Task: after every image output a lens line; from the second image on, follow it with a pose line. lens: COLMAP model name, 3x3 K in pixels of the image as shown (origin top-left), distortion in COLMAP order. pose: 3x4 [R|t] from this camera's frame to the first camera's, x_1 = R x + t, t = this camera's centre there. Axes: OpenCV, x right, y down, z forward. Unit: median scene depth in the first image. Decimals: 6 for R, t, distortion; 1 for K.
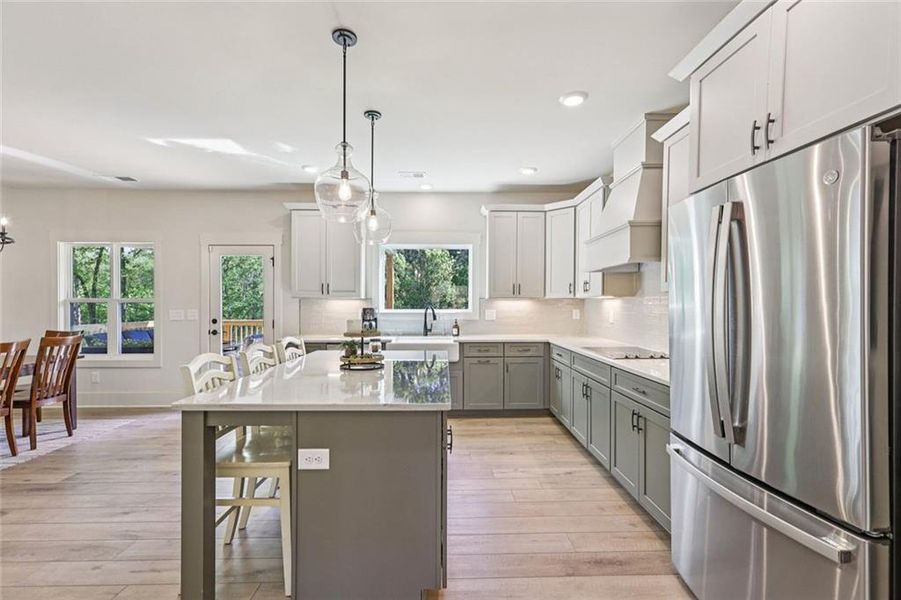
lens RADIAL K [[402.4, 0, 452.4], [0, 402.4, 303.2], [0, 0, 1]] dist [-0.000315, 0.000947]
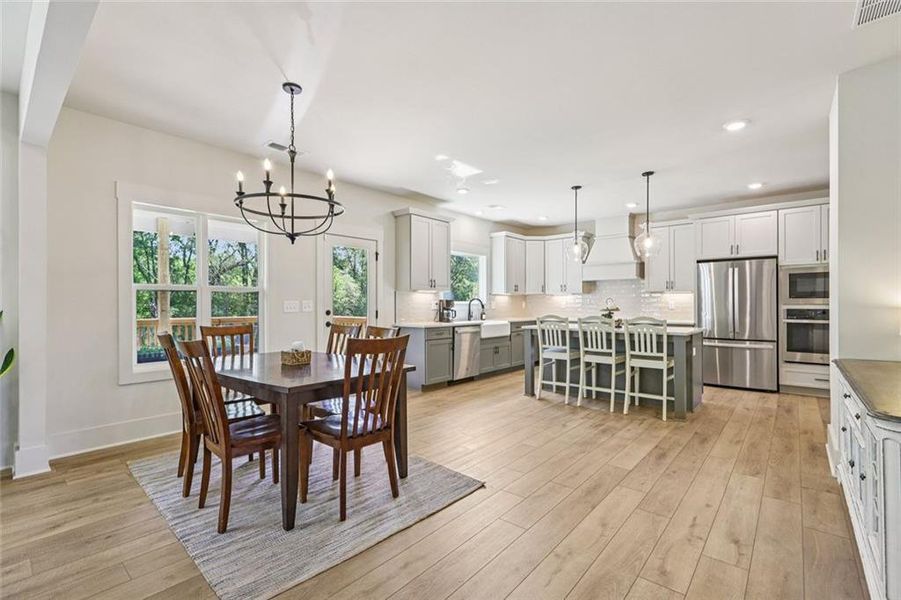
lens RADIAL K [[402.4, 0, 452.4], [0, 402.4, 303.2], [0, 0, 1]] dist [-0.000315, 0.000947]
pose [[0.670108, -0.000238, 0.742263, -1.160989], [0.000103, 1.000000, 0.000229, 0.022962], [-0.742263, -0.000077, 0.670108, 0.139182]]
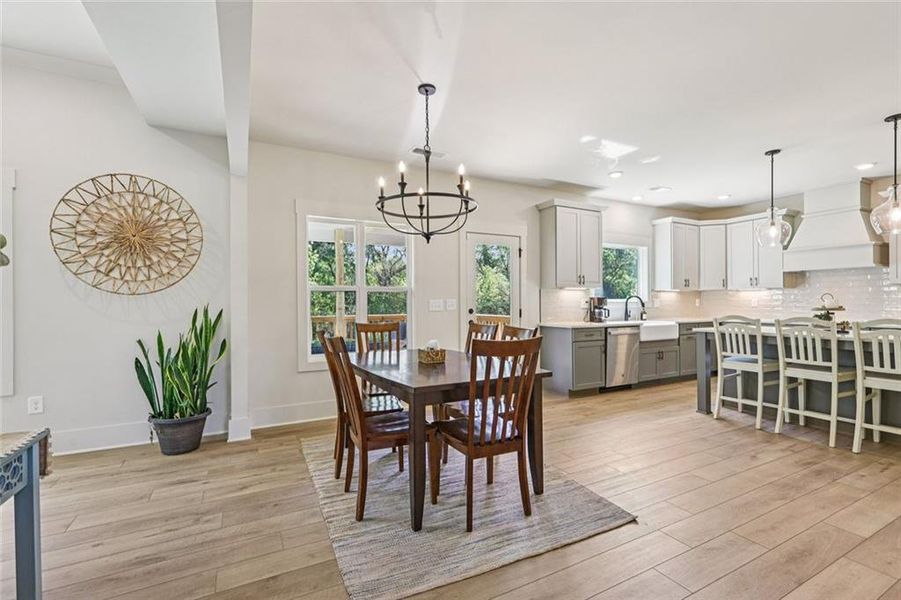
lens RADIAL K [[402.4, 0, 452.4], [0, 402.4, 303.2], [0, 0, 1]] dist [-0.000315, 0.000947]
pose [[0.896503, -0.005921, 0.442998, -1.112269], [0.005210, 0.999982, 0.002822, 0.023367], [-0.443007, -0.000222, 0.896518, 0.157883]]
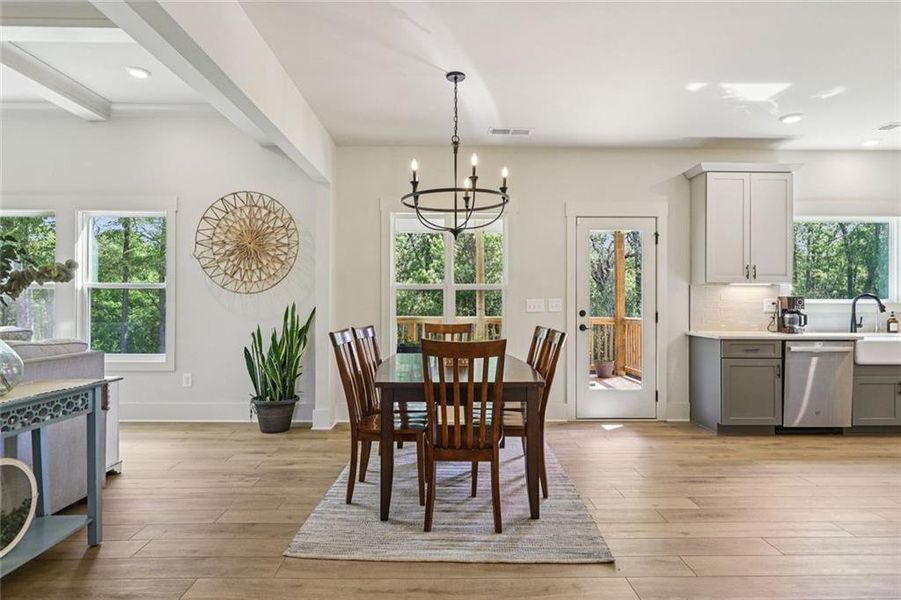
lens RADIAL K [[514.7, 0, 452.6], [0, 514.7, 300.7], [0, 0, 1]] dist [-0.001474, 0.002576]
pose [[0.999968, 0.002169, -0.007737, -0.878330], [-0.002187, 0.999995, -0.002271, 0.023713], [0.007732, 0.002288, 0.999967, -0.011822]]
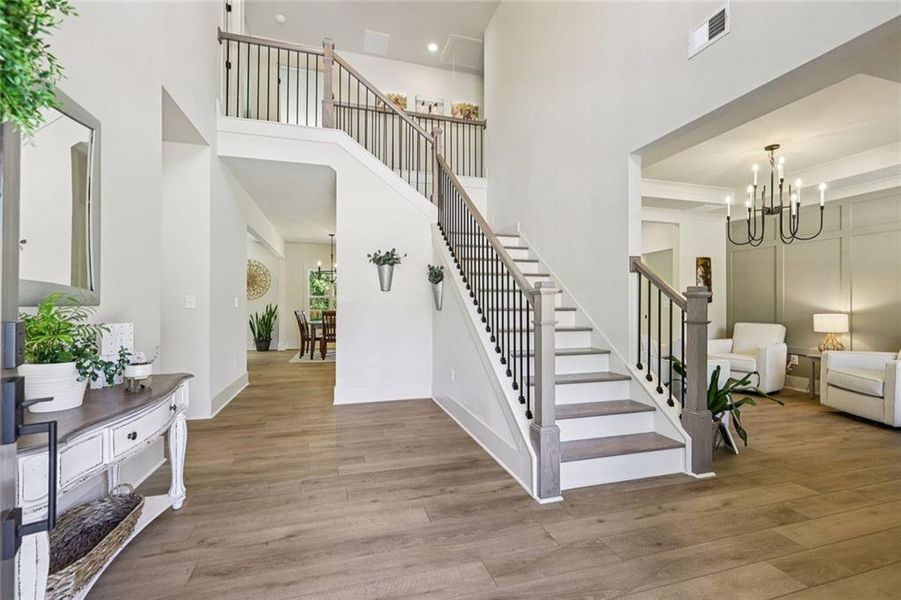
lens RADIAL K [[402.4, 0, 452.4], [0, 402.4, 303.2], [0, 0, 1]] dist [-0.000315, 0.000947]
pose [[0.964462, 0.000769, 0.264220, -0.832890], [-0.000654, 1.000000, -0.000524, 0.026377], [-0.264220, 0.000332, 0.964462, -1.266112]]
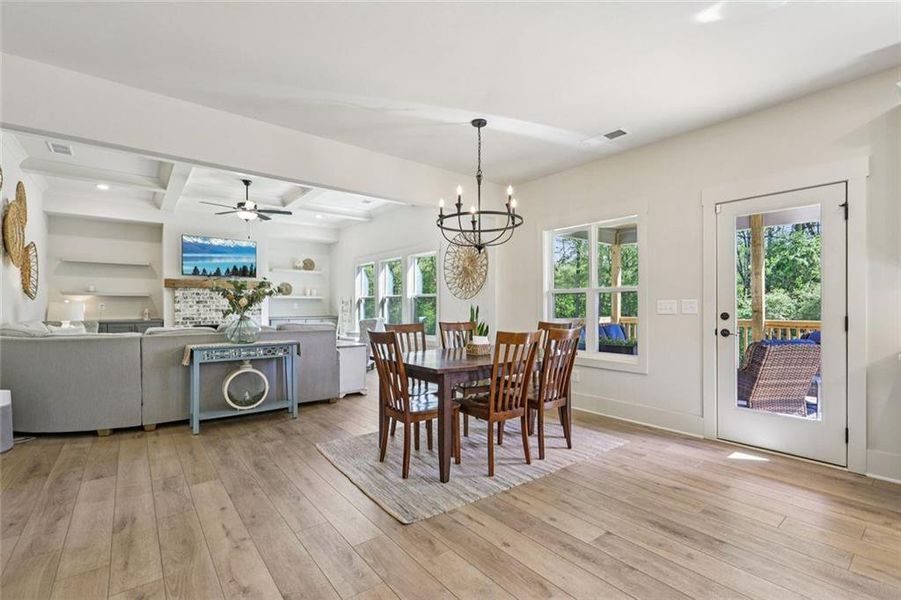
lens RADIAL K [[402.4, 0, 452.4], [0, 402.4, 303.2], [0, 0, 1]] dist [-0.000315, 0.000947]
pose [[0.605569, -0.005962, -0.795770, -0.348884], [0.001832, 0.999980, -0.006098, 0.027797], [0.795791, 0.002235, 0.605568, 0.245062]]
